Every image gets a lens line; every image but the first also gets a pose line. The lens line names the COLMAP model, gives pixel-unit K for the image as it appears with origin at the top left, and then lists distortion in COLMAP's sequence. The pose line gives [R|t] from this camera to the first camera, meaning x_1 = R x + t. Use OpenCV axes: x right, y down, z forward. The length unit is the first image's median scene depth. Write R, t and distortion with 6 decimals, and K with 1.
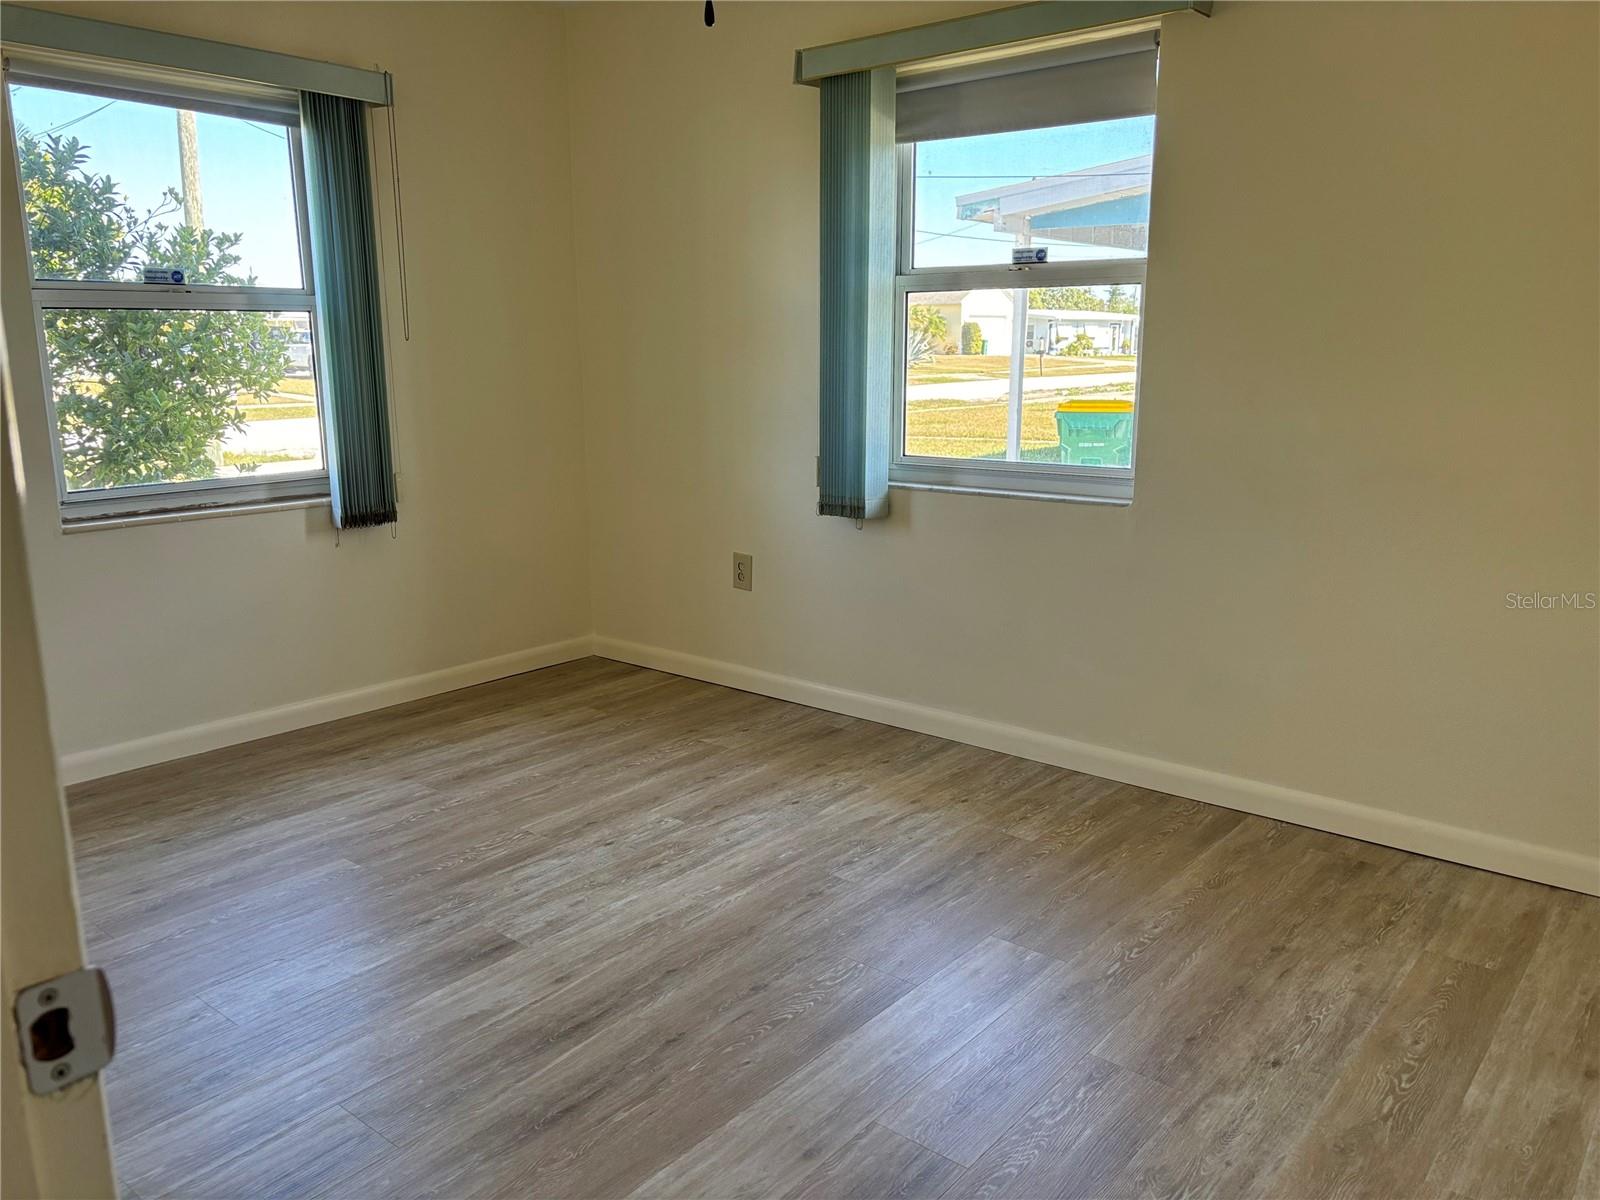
lens RADIAL K [[1221.5, 0, 799.5], [0, 1221.5, 599.9], [0, 0, 1]] dist [0.031248, -0.009536]
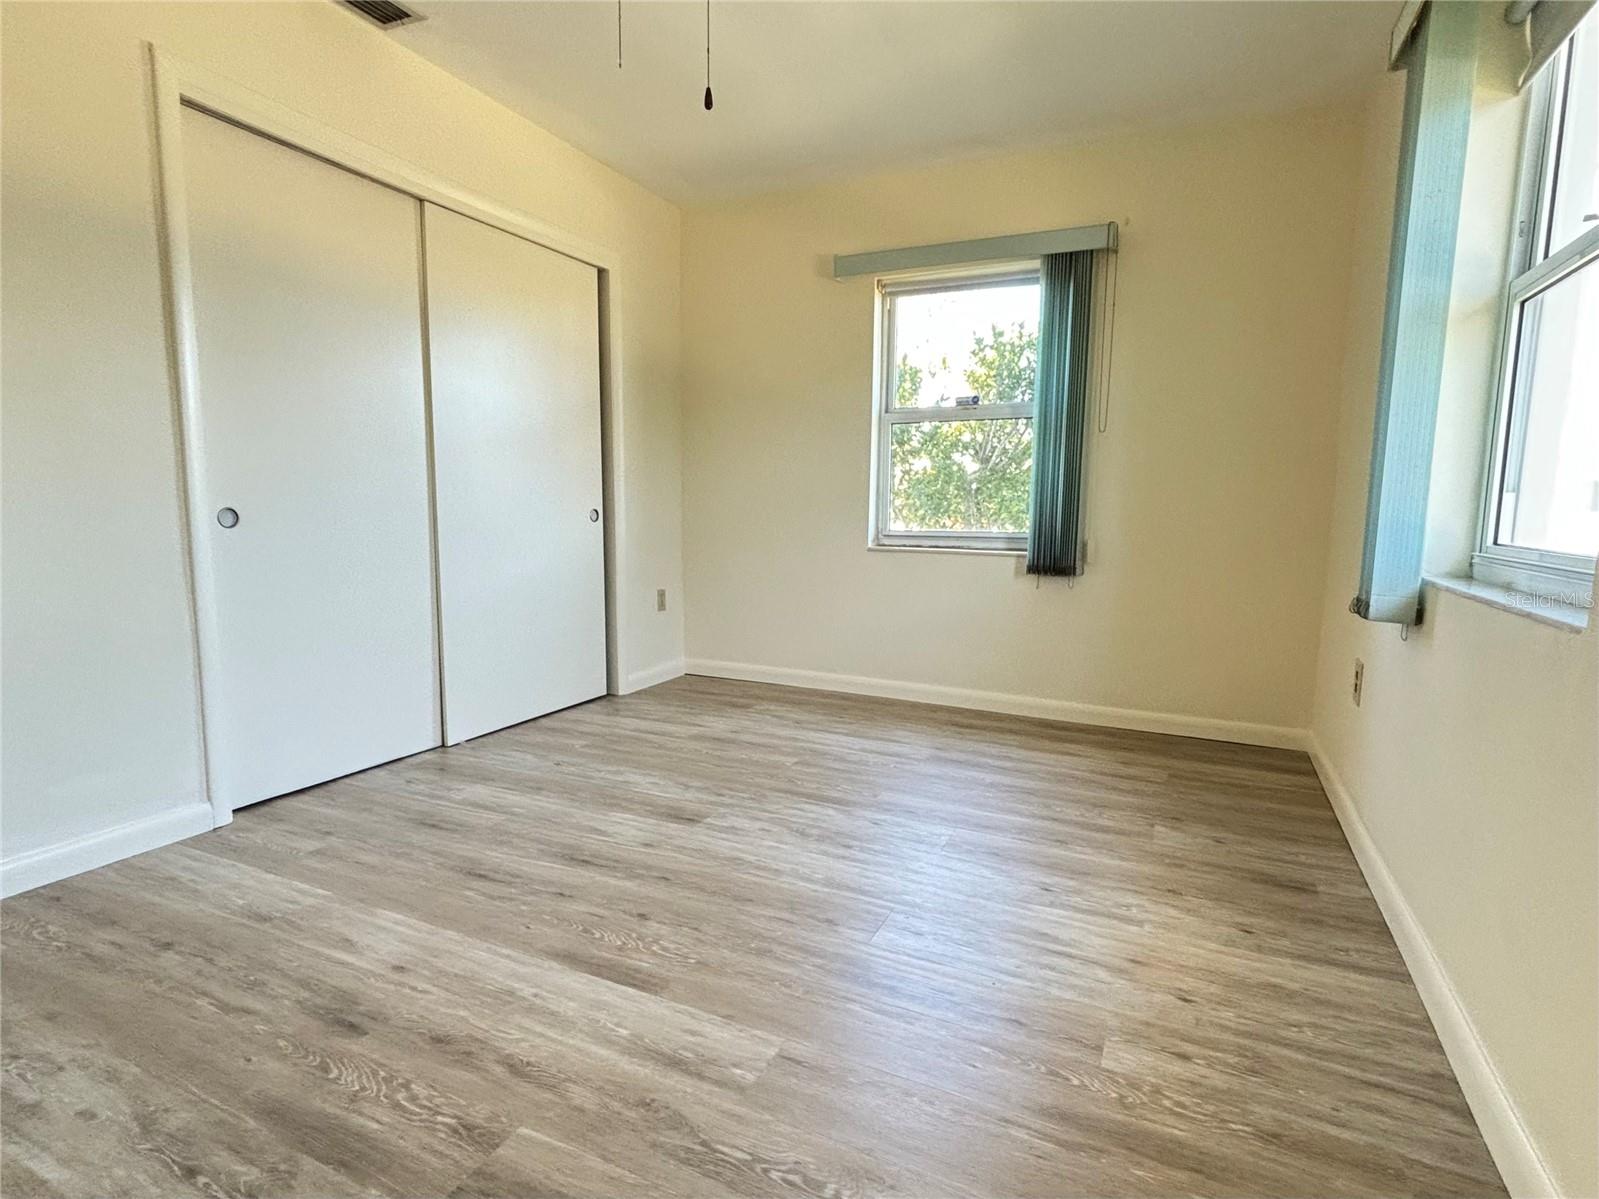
lens RADIAL K [[824.9, 0, 801.6], [0, 824.9, 597.7], [0, 0, 1]] dist [0.002610, -0.003959]
pose [[0.258372, 0.129258, -0.957359, 0.475552], [-0.221666, 0.972499, 0.071479, -0.045801], [0.940270, 0.193746, 0.279918, 0.569259]]
